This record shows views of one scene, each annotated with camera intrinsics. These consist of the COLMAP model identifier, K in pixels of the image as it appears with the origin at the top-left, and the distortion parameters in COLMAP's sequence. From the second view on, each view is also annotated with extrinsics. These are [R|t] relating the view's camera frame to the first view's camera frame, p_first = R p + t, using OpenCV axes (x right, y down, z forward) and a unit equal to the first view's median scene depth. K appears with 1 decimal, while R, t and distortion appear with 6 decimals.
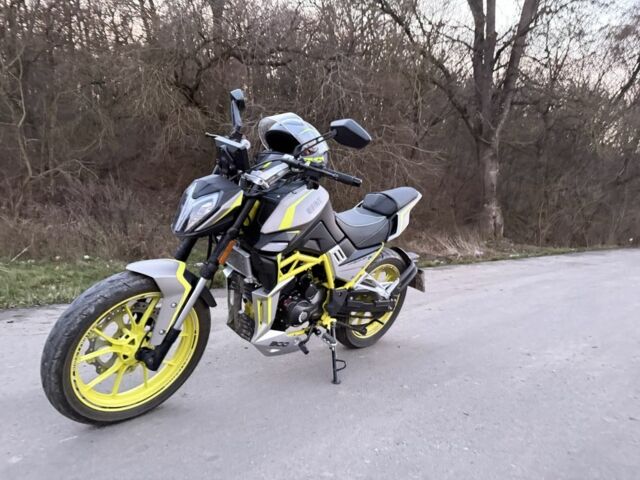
lens RADIAL K [[436.4, 0, 320.0], [0, 436.4, 240.0], [0, 0, 1]] dist [-0.002752, -0.001384]
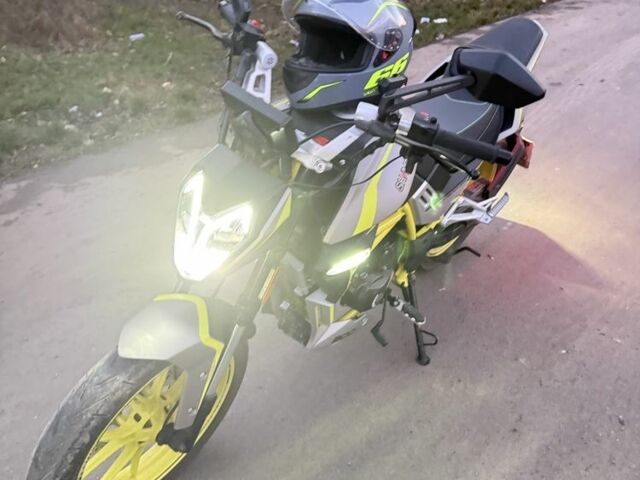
lens RADIAL K [[581.3, 0, 320.0], [0, 581.3, 240.0], [0, 0, 1]] dist [0.010749, -0.008362]
pose [[0.995719, -0.092407, -0.002183, -0.113814], [0.083313, 0.887004, 0.454184, -0.302566], [-0.040034, -0.452421, 0.890905, 0.262283]]
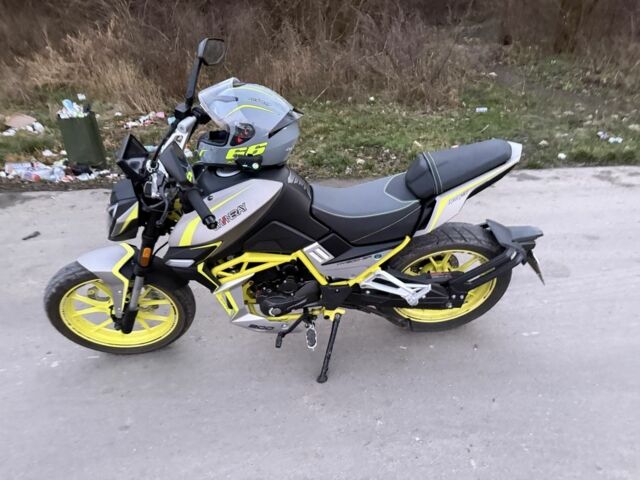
lens RADIAL K [[428.4, 0, 322.3], [0, 428.4, 239.0], [0, 0, 1]] dist [-0.002049, 0.001037]
pose [[0.753381, 0.242161, -0.611371, 0.534601], [0.020166, 0.920778, 0.389566, -0.303488], [0.657275, -0.305820, 0.688813, 0.490906]]
